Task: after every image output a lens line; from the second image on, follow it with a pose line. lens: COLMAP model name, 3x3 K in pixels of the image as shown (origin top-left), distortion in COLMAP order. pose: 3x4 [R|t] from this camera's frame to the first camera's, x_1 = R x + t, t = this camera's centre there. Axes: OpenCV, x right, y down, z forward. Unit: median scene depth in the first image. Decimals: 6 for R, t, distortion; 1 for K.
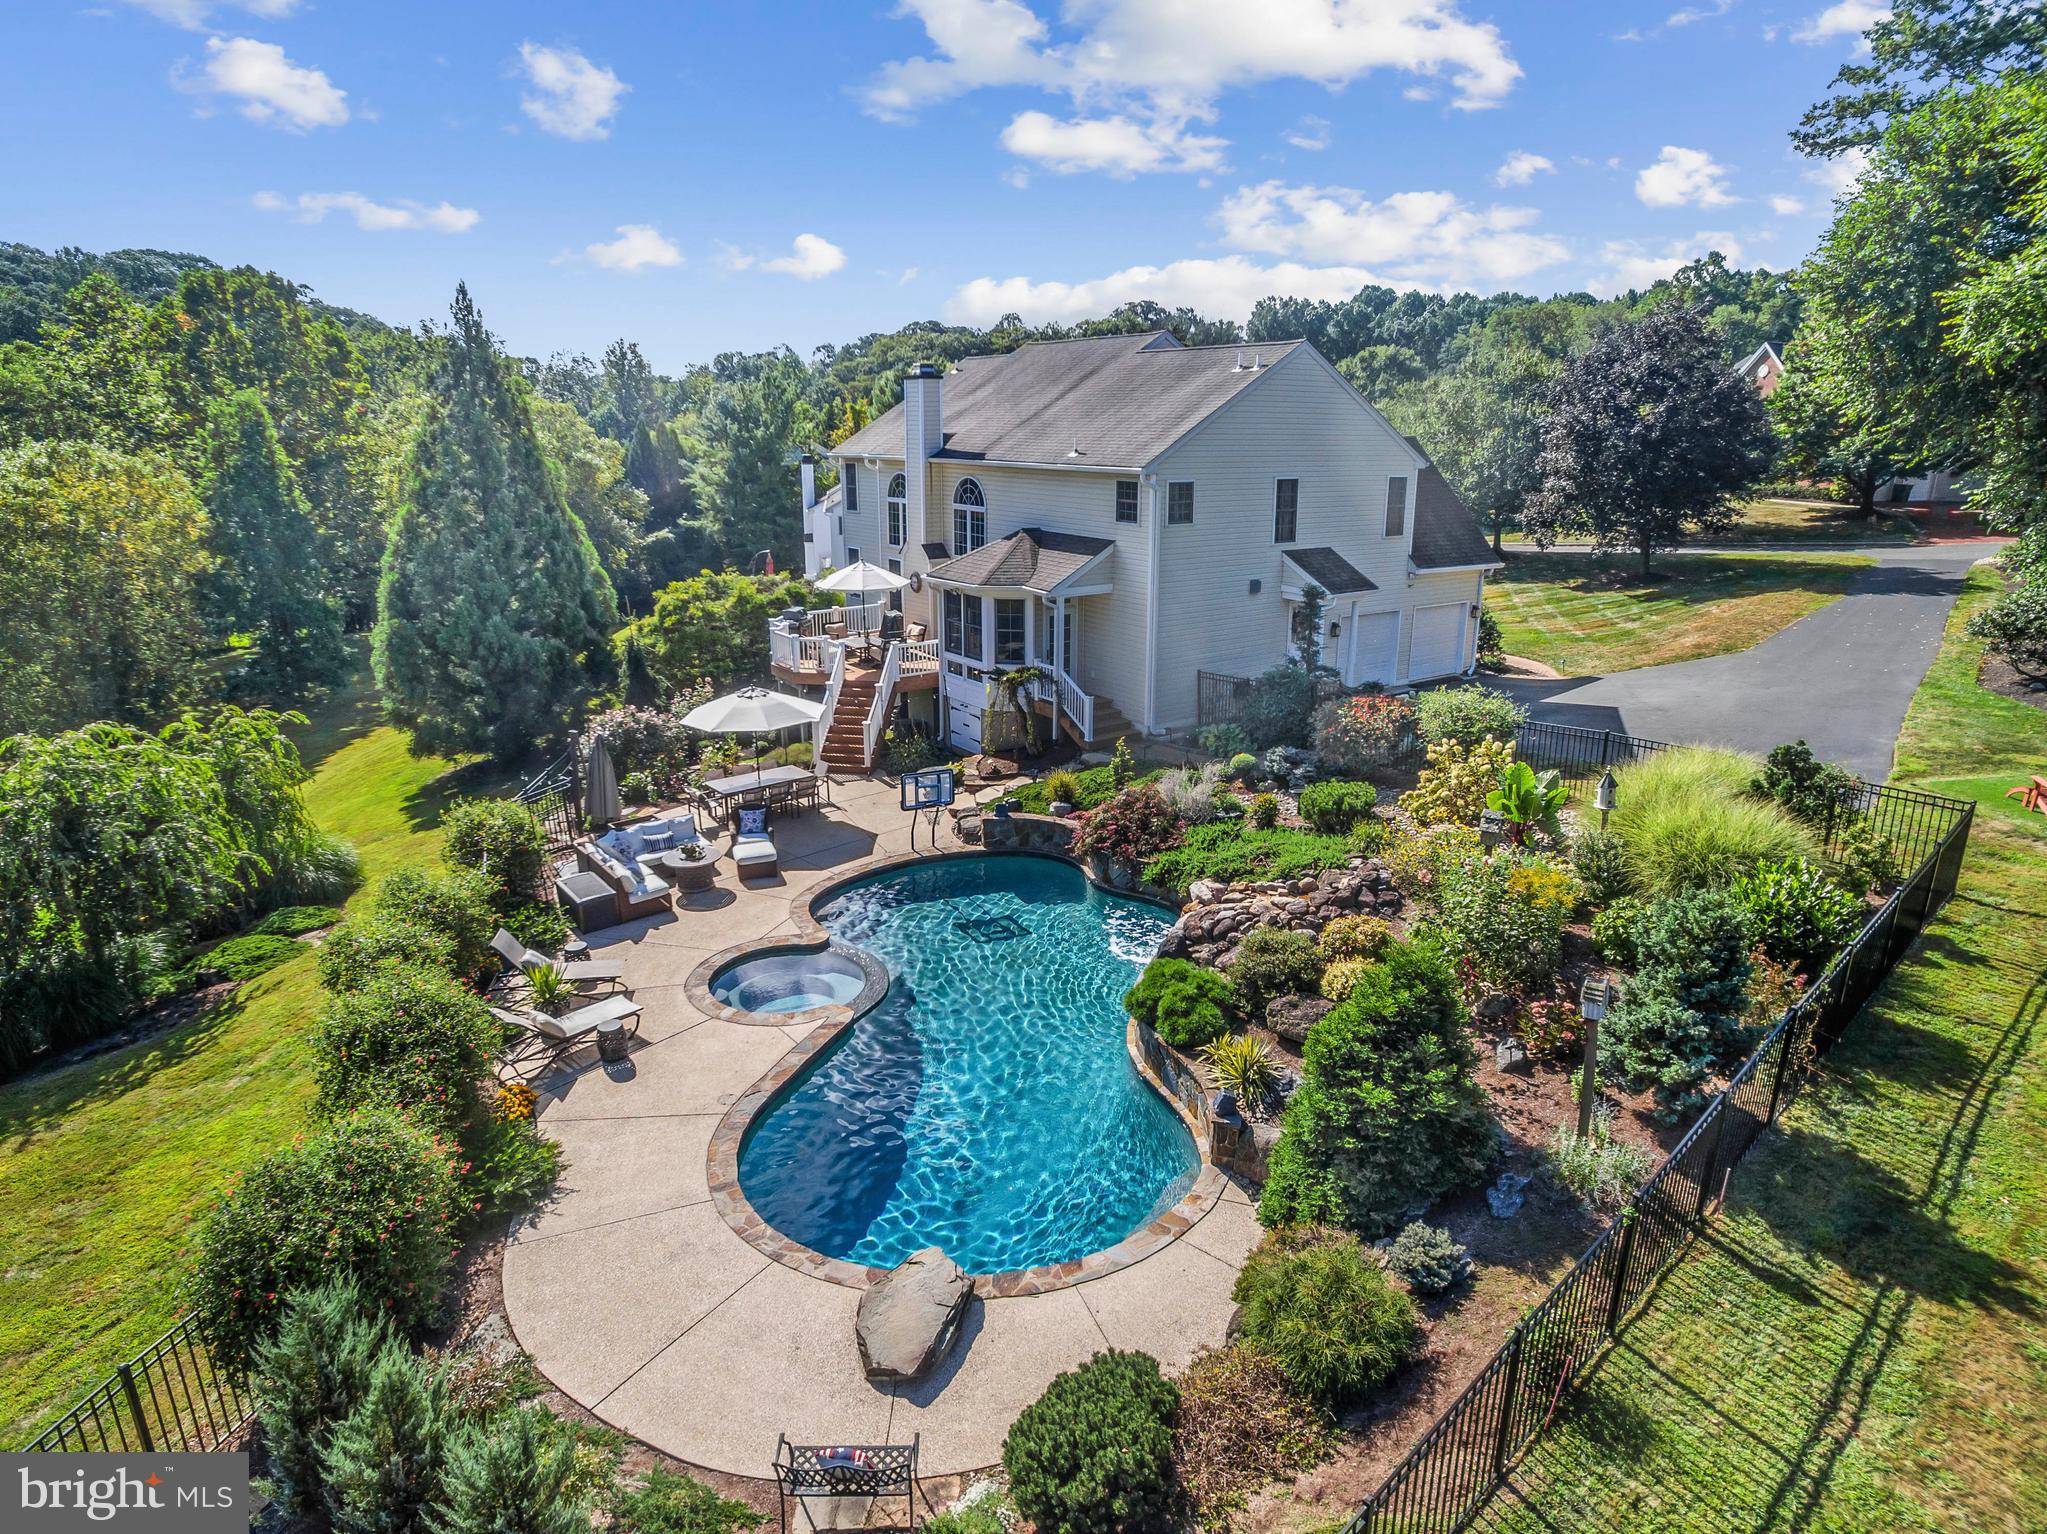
lens RADIAL K [[1184.0, 0, 1033.0], [0, 1184.0, 776.0], [0, 0, 1]] dist [-0.126042, 0.089503]
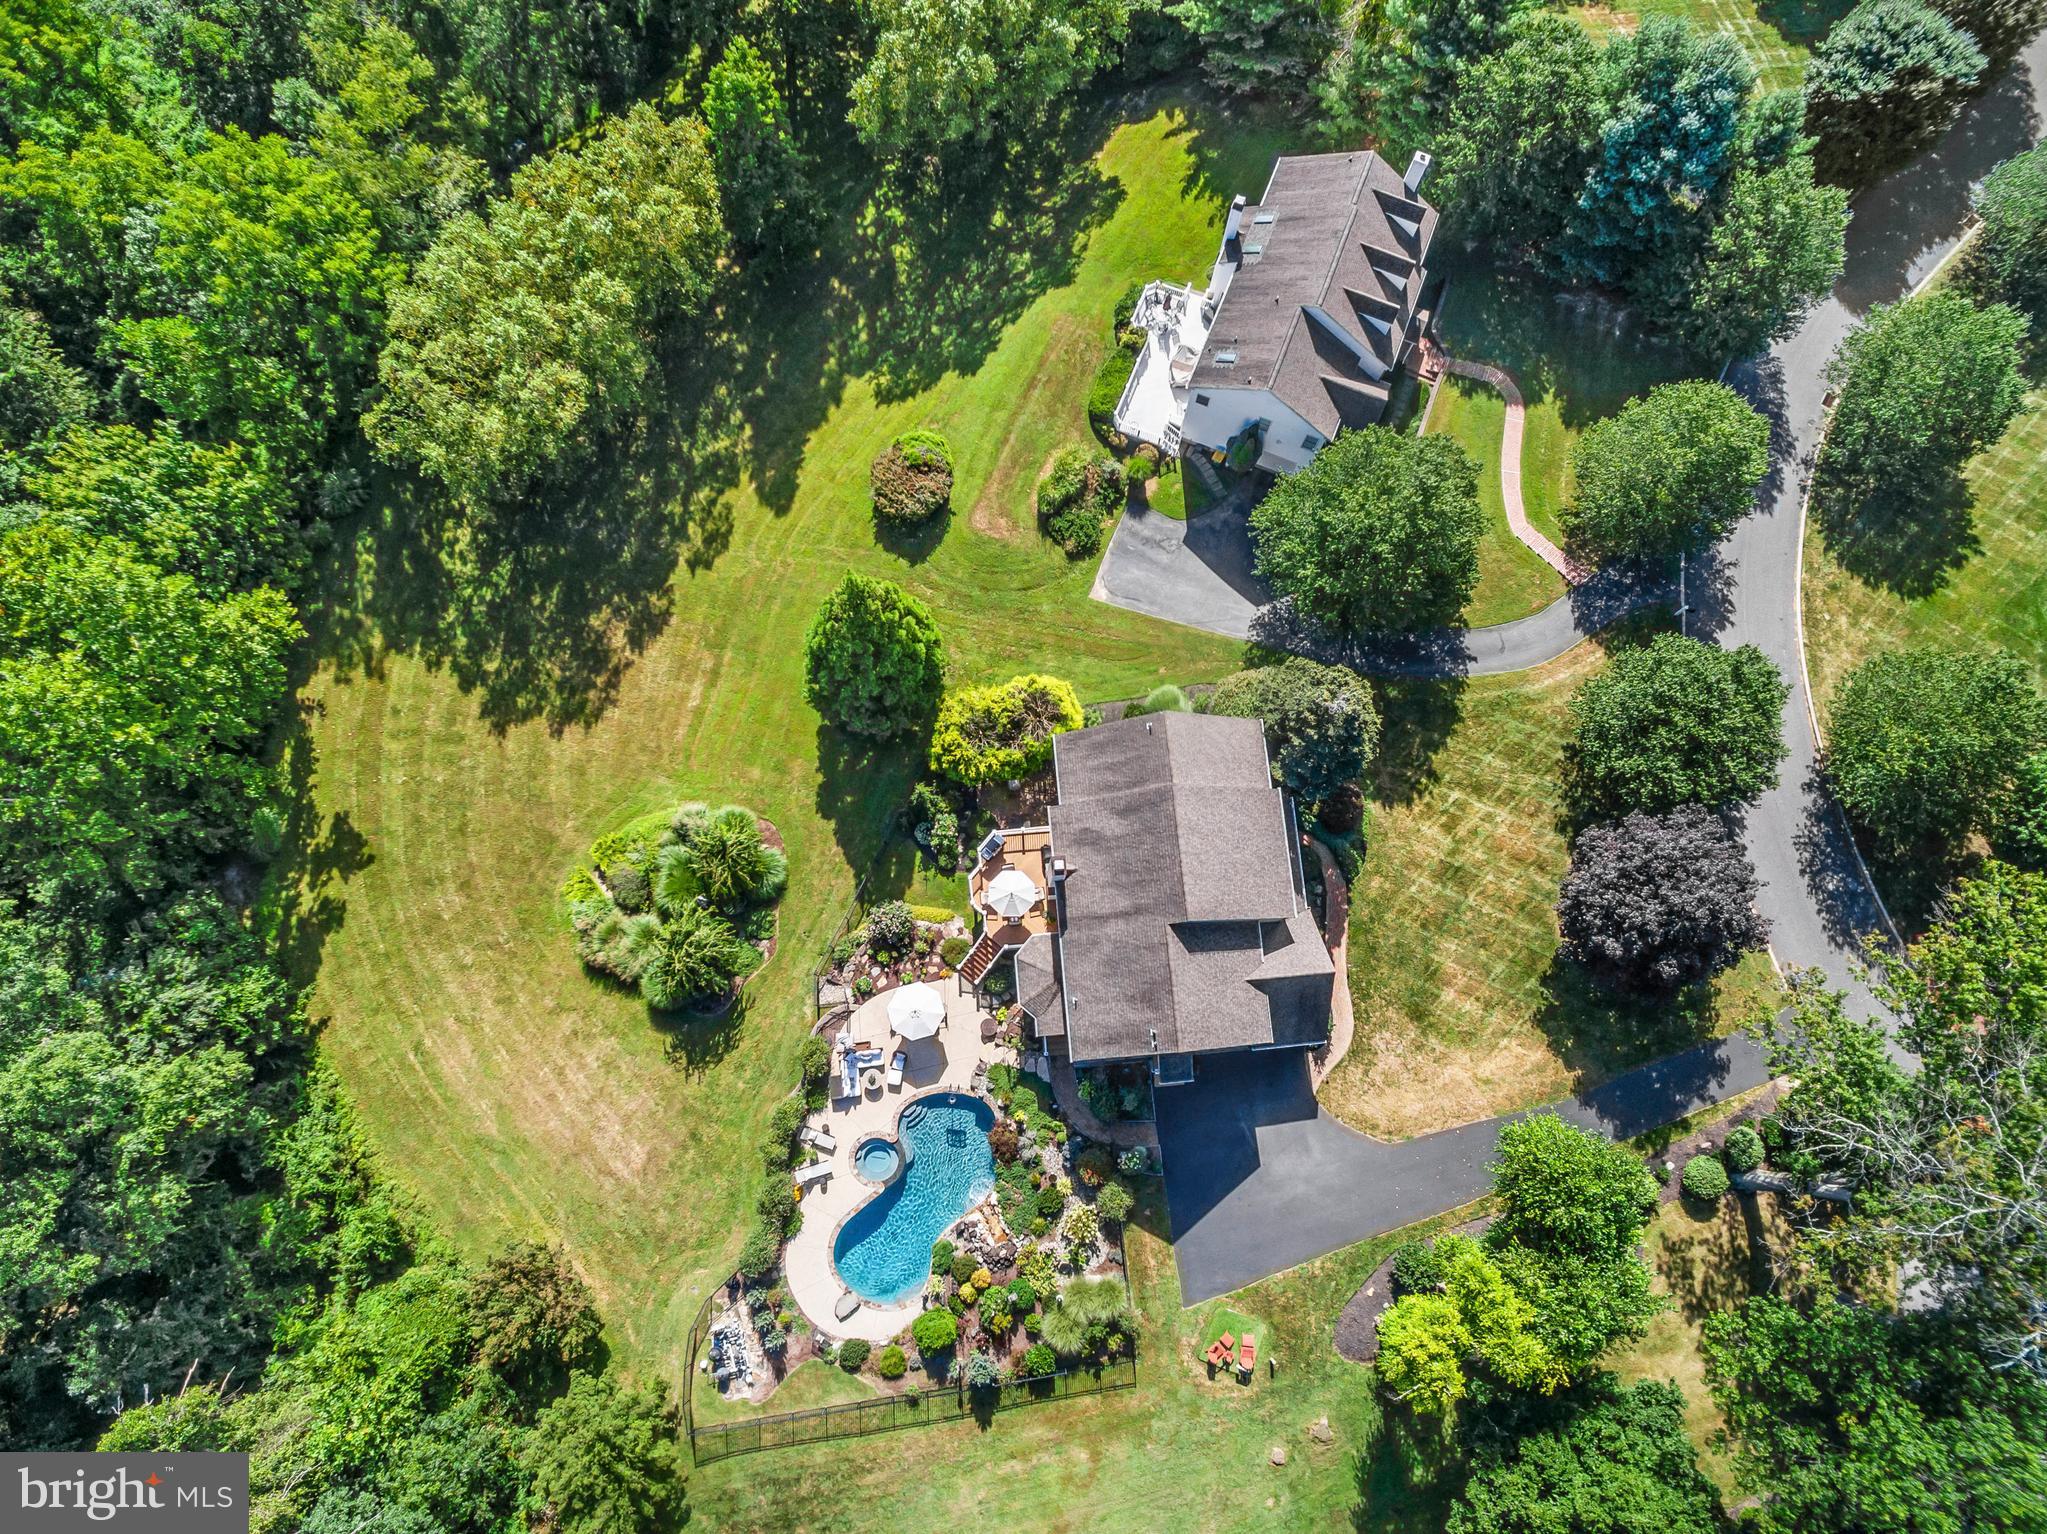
lens RADIAL K [[1184.0, 0, 1033.0], [0, 1184.0, 776.0], [0, 0, 1]] dist [-0.126042, 0.089503]
pose [[0.861648, 0.501455, -0.078138, -0.092895], [-0.190765, 0.462694, 0.865750, -3.008600], [0.470289, -0.731066, 0.494339, 0.276038]]
